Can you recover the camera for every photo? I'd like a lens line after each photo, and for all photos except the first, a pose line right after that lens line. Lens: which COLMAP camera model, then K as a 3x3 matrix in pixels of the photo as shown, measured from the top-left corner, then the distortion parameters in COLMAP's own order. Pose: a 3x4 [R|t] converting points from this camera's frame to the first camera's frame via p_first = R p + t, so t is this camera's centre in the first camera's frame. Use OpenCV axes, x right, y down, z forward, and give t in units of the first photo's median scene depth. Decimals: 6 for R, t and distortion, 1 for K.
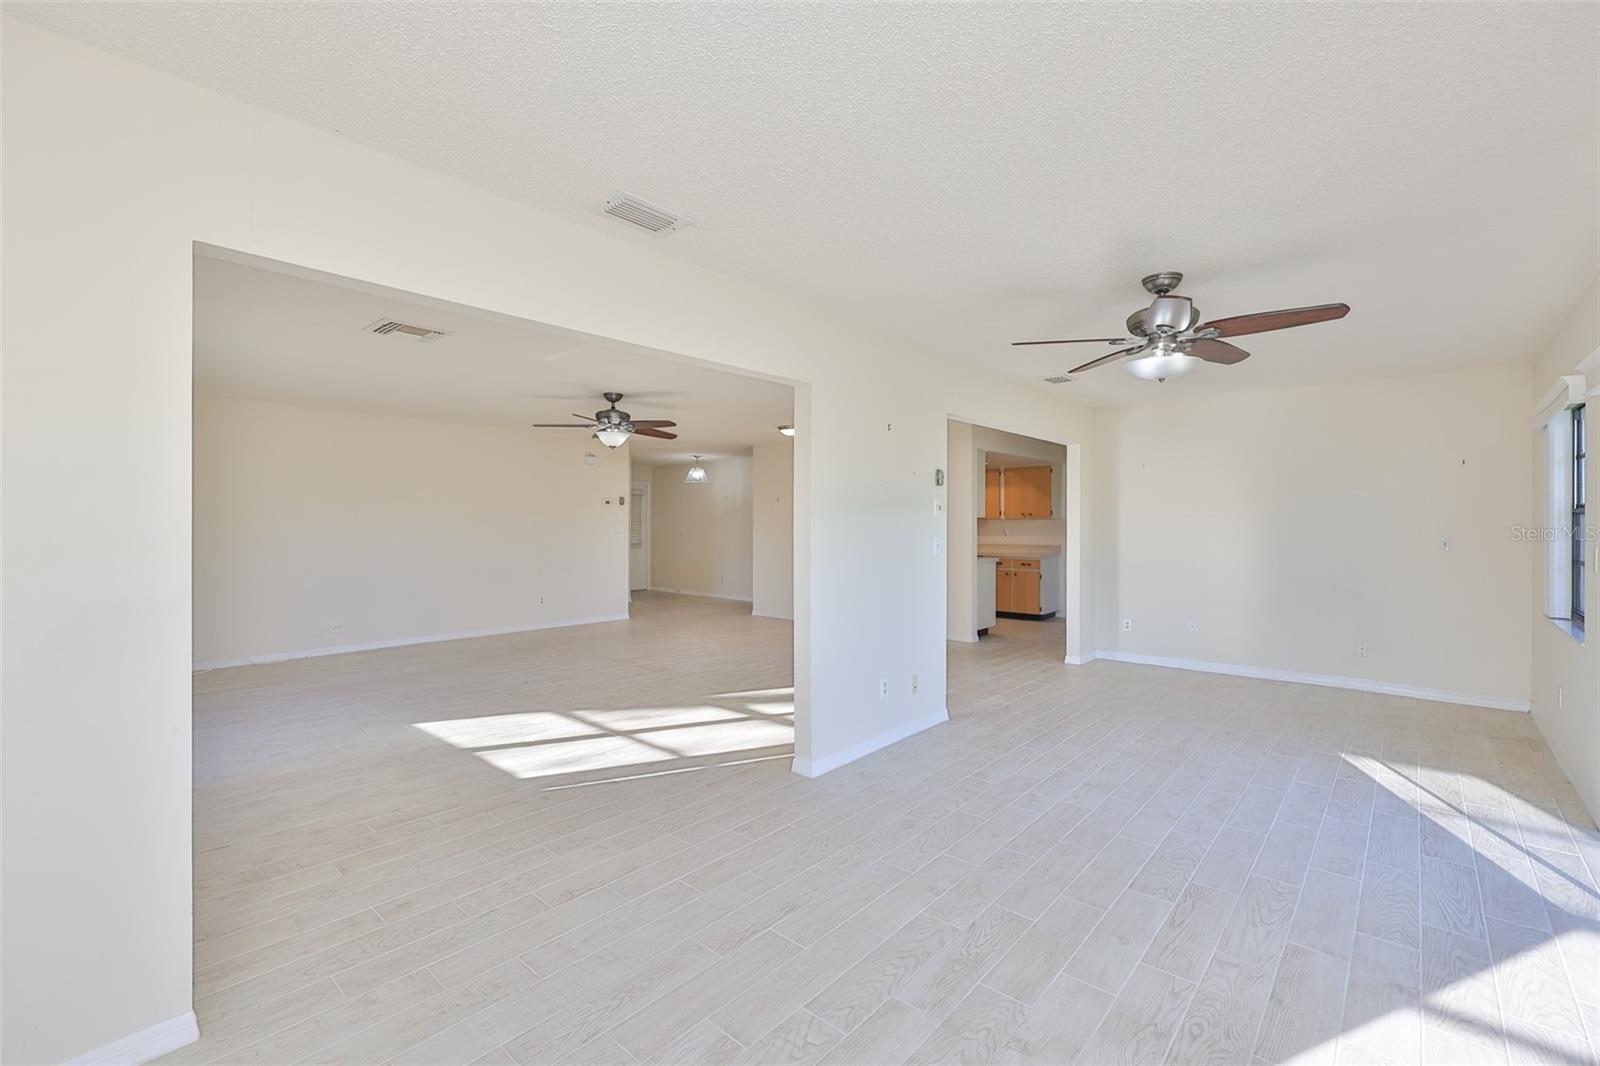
lens RADIAL K [[681.1, 0, 795.7], [0, 681.1, 532.0], [0, 0, 1]] dist [-0.000413, 0.000187]
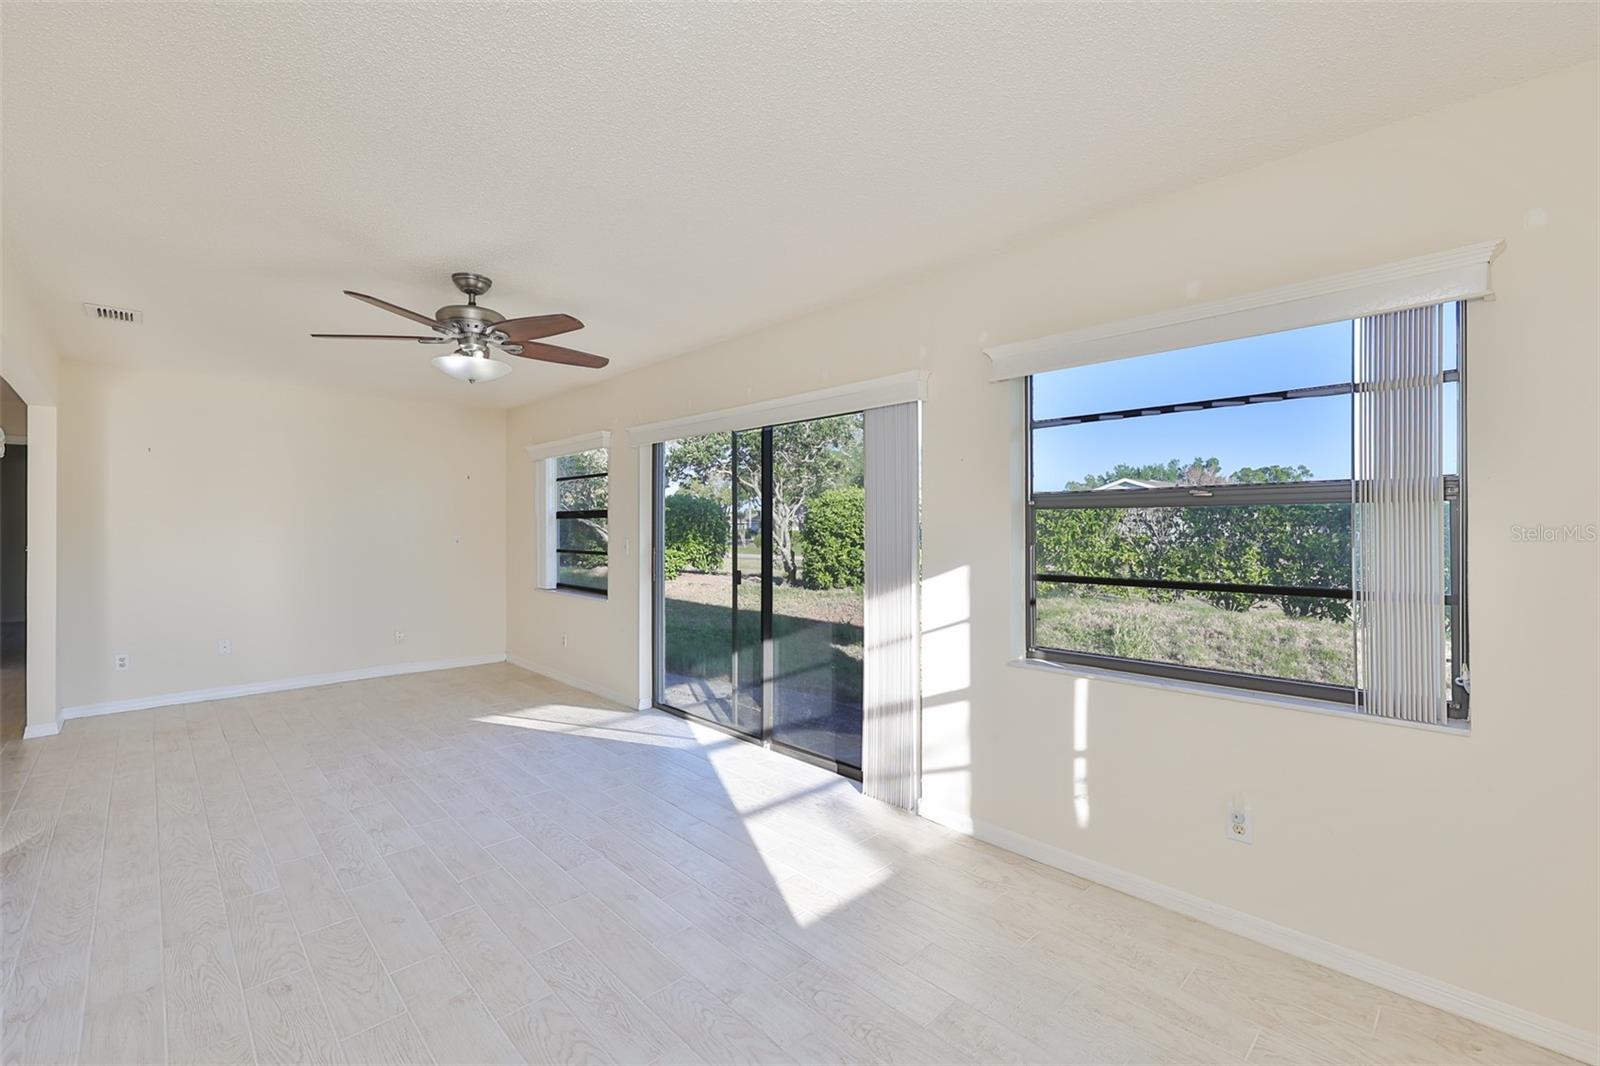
lens RADIAL K [[696.3, 0, 800.0], [0, 696.3, 533.0], [0, 0, 1]] dist [0.035455, -0.000015]
pose [[0.107354, -0.020728, 0.994005, -0.449409], [0.013199, 0.999724, 0.019422, -0.015490], [-0.994133, 0.011034, 0.107598, 0.421293]]
